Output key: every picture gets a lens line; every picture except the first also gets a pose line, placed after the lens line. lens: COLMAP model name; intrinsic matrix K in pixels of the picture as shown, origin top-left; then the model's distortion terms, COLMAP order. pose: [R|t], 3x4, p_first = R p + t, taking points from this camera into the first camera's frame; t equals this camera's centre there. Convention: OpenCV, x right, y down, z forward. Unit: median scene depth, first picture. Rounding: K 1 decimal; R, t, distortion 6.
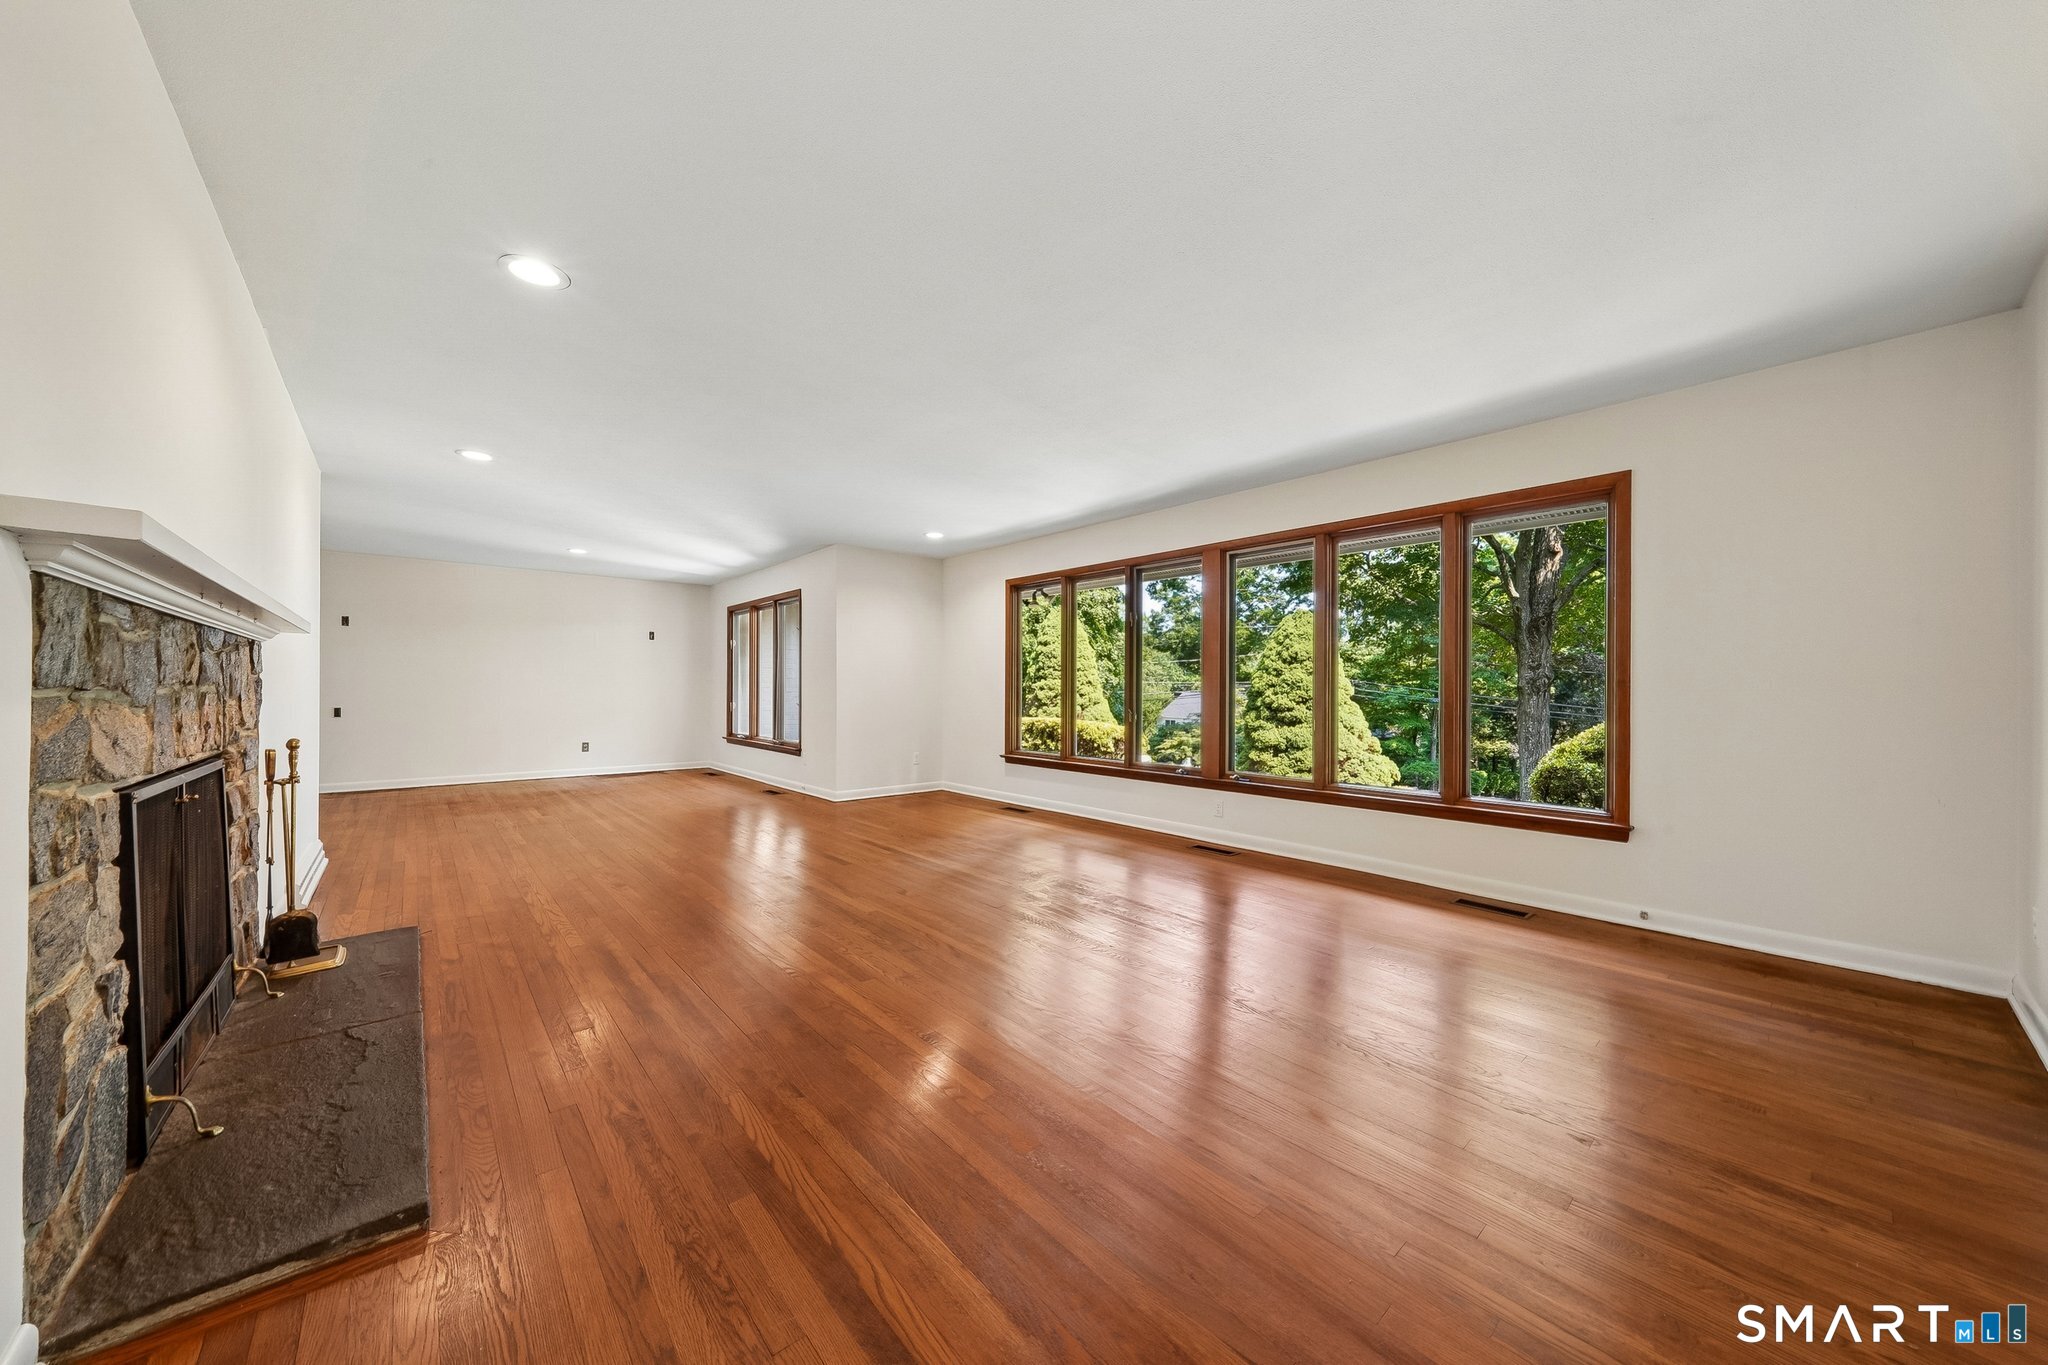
lens RADIAL K [[713.0, 0, 1020.4], [0, 713.0, 691.5], [0, 0, 1]] dist [-0.003852, -0.000016]
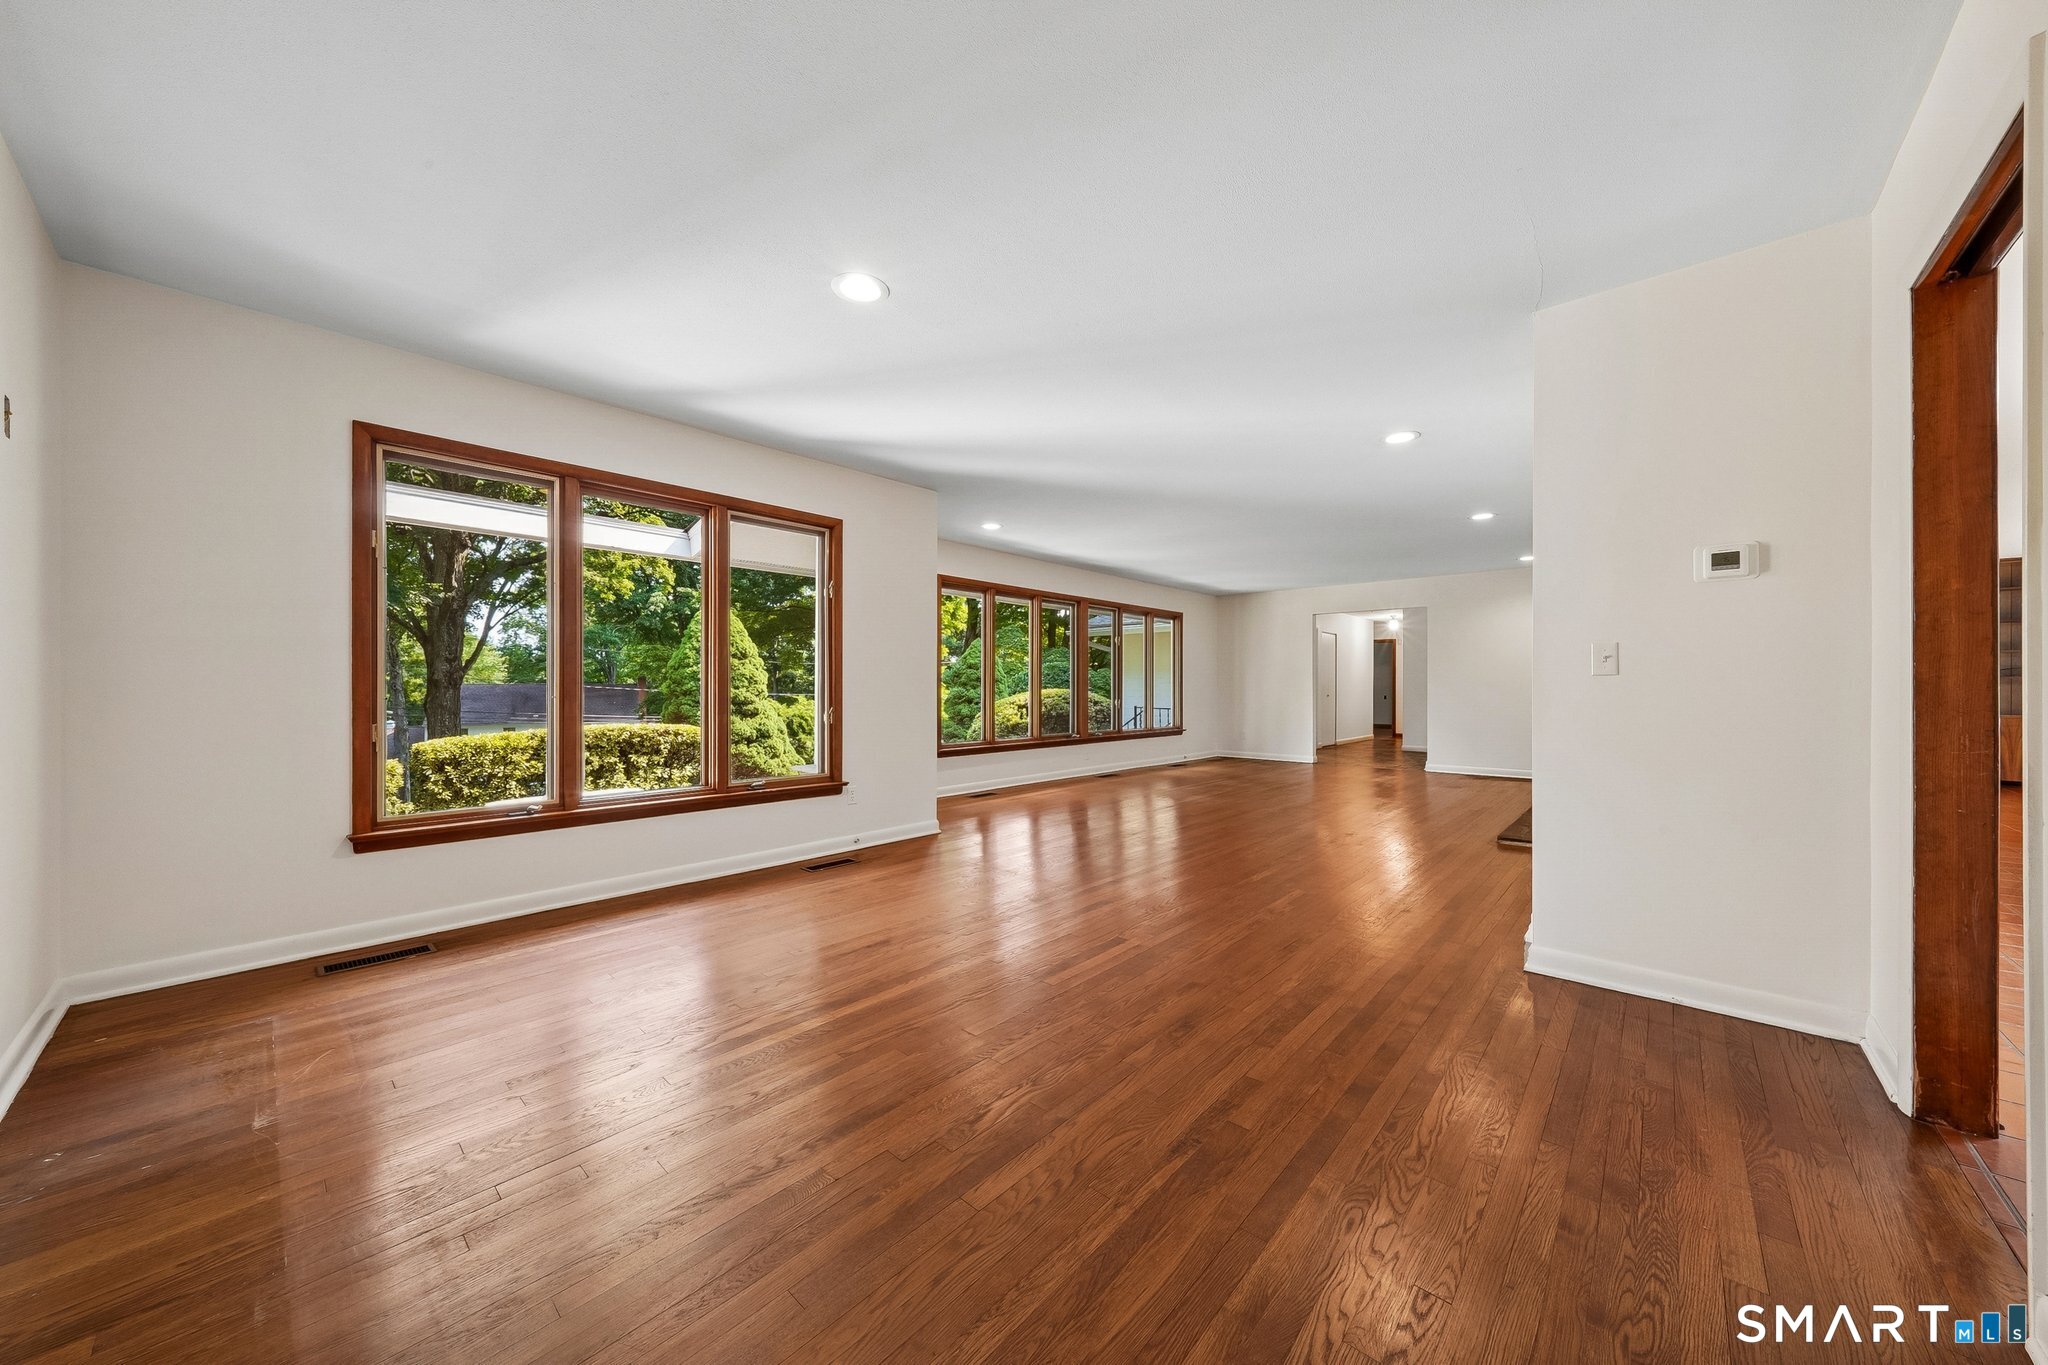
lens RADIAL K [[713.0, 0, 1033.3], [0, 713.0, 687.8], [0, 0, 1]] dist [-0.003852, -0.000016]
pose [[-0.129457, -0.003676, 0.991578, -0.829055], [-0.000801, 0.999993, 0.003603, 0.000058], [-0.991585, -0.000328, -0.129459, 0.820420]]
